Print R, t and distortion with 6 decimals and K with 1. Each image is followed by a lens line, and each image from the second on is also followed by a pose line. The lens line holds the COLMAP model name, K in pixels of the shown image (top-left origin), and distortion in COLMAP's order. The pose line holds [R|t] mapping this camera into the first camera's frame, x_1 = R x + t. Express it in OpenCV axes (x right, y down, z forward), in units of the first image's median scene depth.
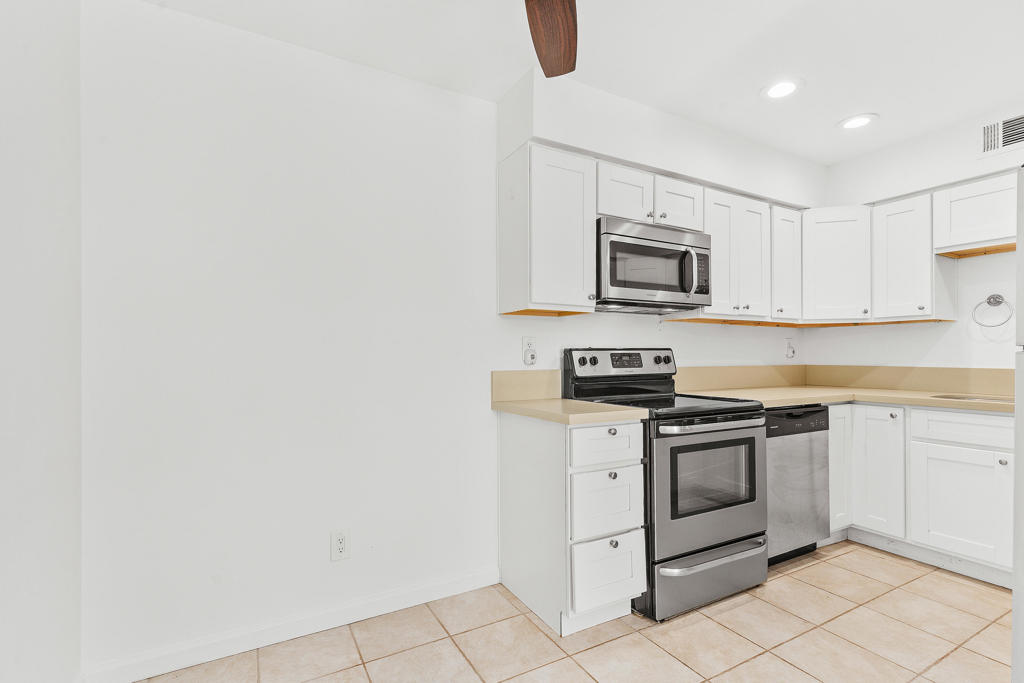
lens RADIAL K [[476.5, 0, 511.7], [0, 476.5, 353.9], [0, 0, 1]] dist [0.013542, -0.000001]
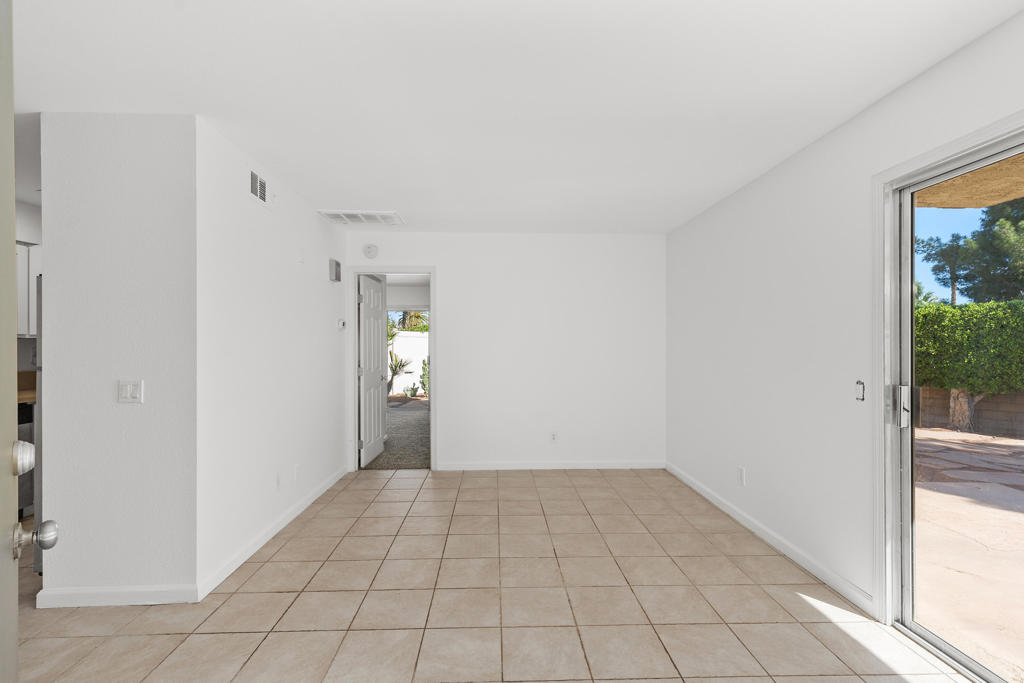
lens RADIAL K [[469.1, 0, 508.7], [0, 469.1, 344.9], [0, 0, 1]] dist [0.004041, 0.000329]
pose [[0.462263, -0.002255, 0.886740, 0.129336], [0.001870, 0.999997, 0.001568, -0.056932], [-0.886741, 0.000934, 0.462266, -0.809193]]
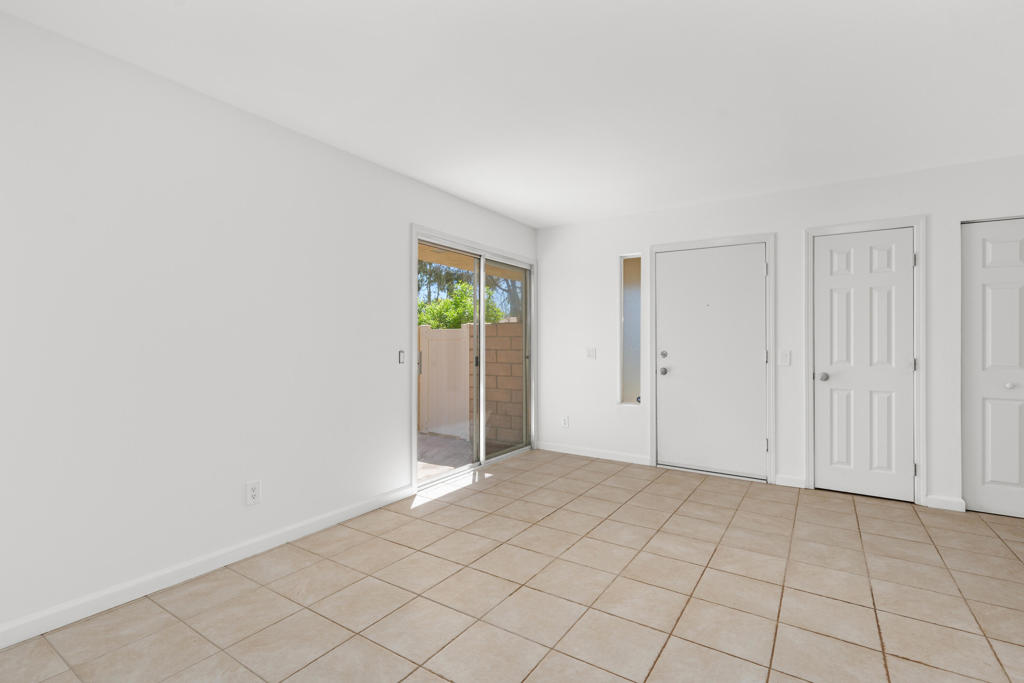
lens RADIAL K [[473.0, 0, 510.4], [0, 473.0, 337.4], [0, 0, 1]] dist [0.013081, -0.000754]
pose [[-0.889679, -0.008964, -0.456499, 1.616495], [-0.003723, 0.999916, -0.012378, -0.005129], [0.456572, -0.009313, -0.889638, 0.405845]]
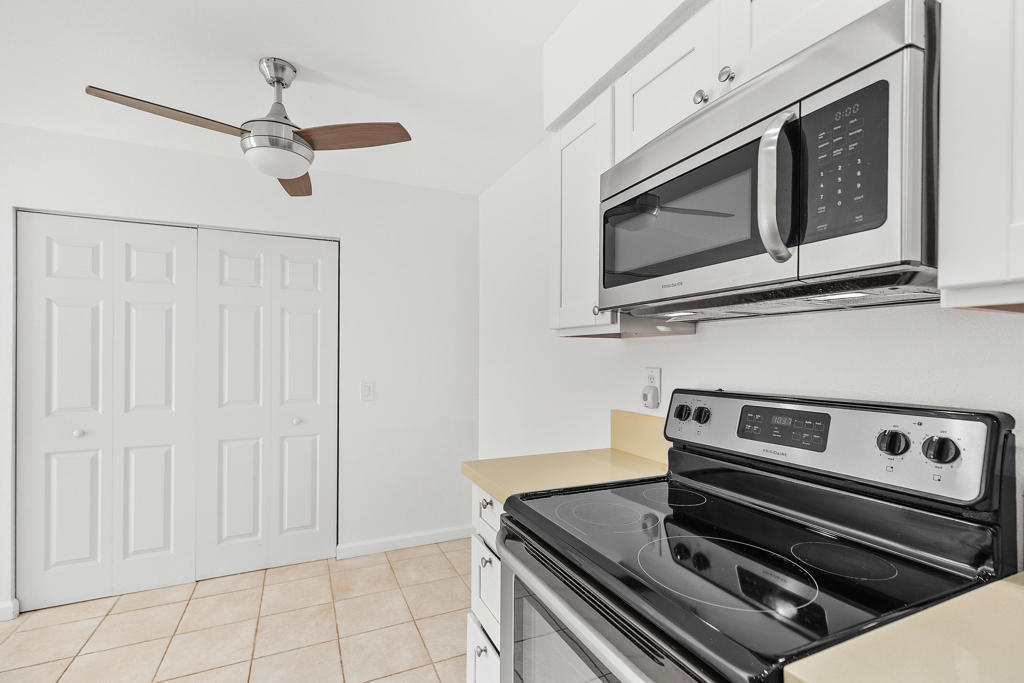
lens RADIAL K [[462.7, 0, 510.9], [0, 462.7, 355.8], [0, 0, 1]] dist [0.003181, -0.000056]
pose [[-0.089319, 0.002421, -0.996000, 0.716408], [0.004507, 0.999988, 0.002027, -0.054260], [0.995993, -0.004308, -0.089329, 0.846874]]
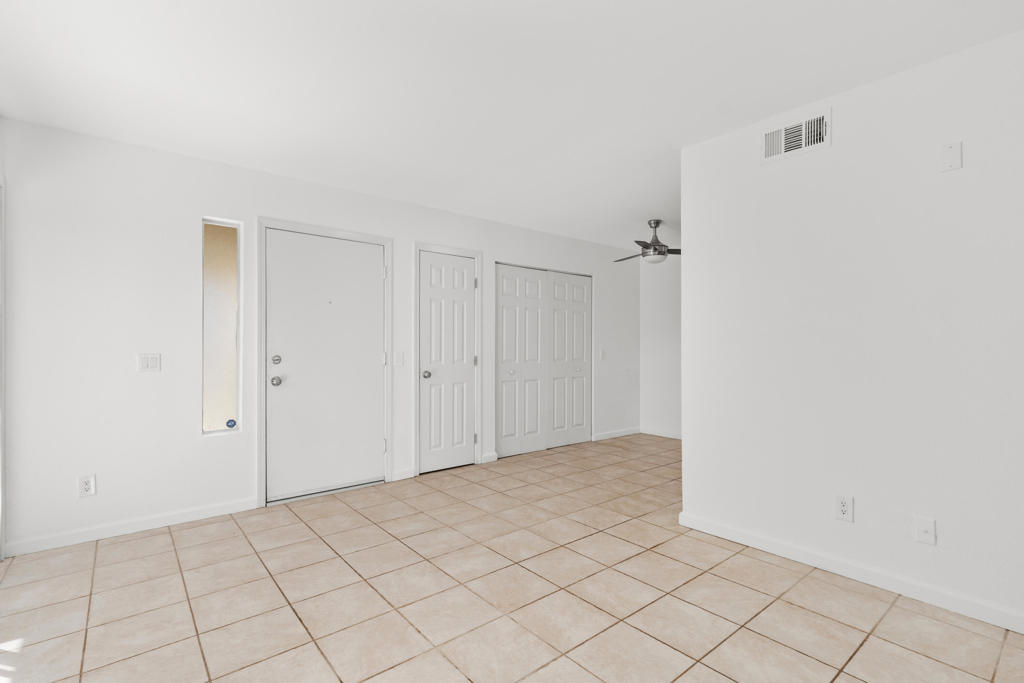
lens RADIAL K [[475.1, 0, 514.1], [0, 475.1, 343.4], [0, 0, 1]] dist [0.009329, -0.000168]
pose [[0.177527, -0.007631, -0.984086, 1.796208], [0.000989, 0.999971, -0.007576, -0.002399], [0.984116, 0.000372, 0.177529, -0.468693]]
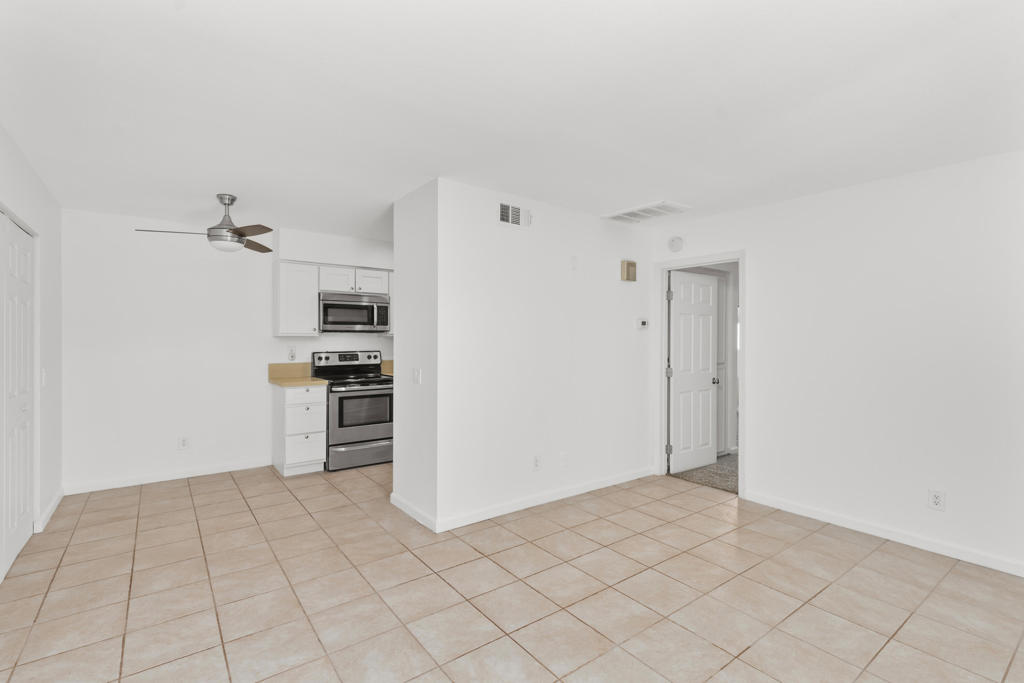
lens RADIAL K [[473.0, 0, 510.4], [0, 473.0, 337.4], [0, 0, 1]] dist [0.013081, -0.000754]
pose [[0.991726, 0.003533, 0.128325, 0.701498], [-0.003674, 0.999993, 0.000858, -0.080088], [-0.128321, -0.001322, 0.991732, -1.130946]]
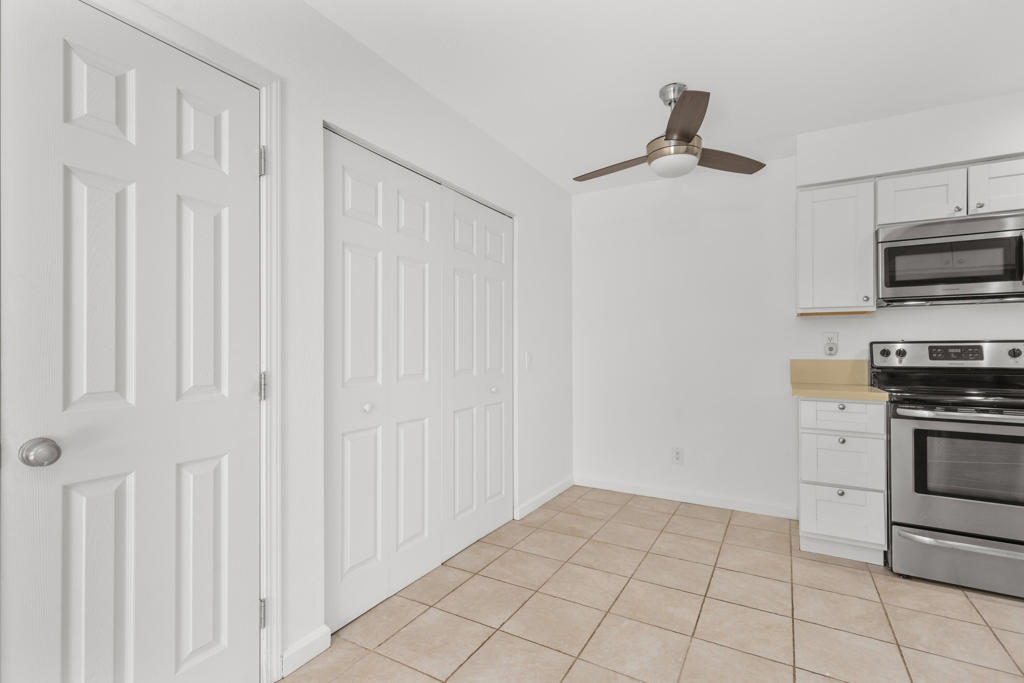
lens RADIAL K [[466.2, 0, 510.2], [0, 466.2, 346.1], [0, 0, 1]] dist [0.002406, 0.000037]
pose [[0.503861, -0.002616, -0.863781, 0.655583], [0.002078, 0.999996, -0.001816, -0.000672], [0.863783, -0.000880, 0.503864, -0.316549]]
